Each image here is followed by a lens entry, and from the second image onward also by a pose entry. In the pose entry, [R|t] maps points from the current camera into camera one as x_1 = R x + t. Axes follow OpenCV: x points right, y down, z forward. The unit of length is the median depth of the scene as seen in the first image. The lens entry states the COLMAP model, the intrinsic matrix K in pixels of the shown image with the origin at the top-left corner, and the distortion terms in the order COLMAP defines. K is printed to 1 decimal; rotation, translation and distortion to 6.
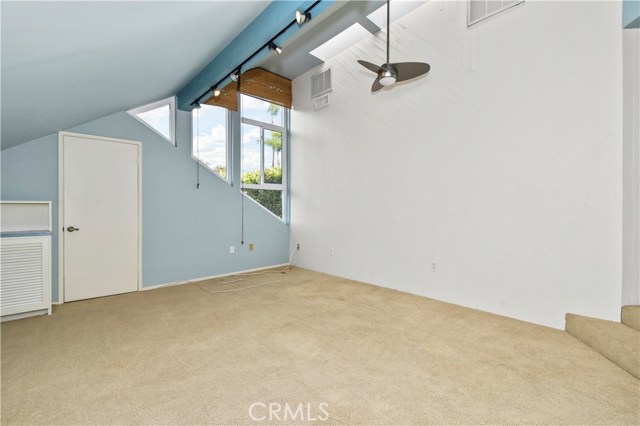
lens RADIAL K [[285.1, 0, 319.9], [0, 285.1, 207.6], [0, 0, 1]] dist [0.013348, -0.000028]
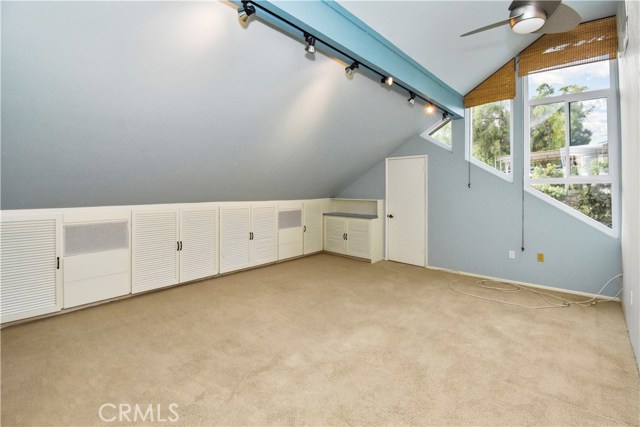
lens RADIAL K [[267.2, 0, 321.1], [0, 267.2, 183.8], [0, 0, 1]] dist [-0.000866, -0.000278]
pose [[0.134063, -0.021300, -0.990744, 0.598985], [0.005808, 0.999769, -0.020708, -0.081994], [0.990956, -0.002978, 0.134156, 0.397617]]
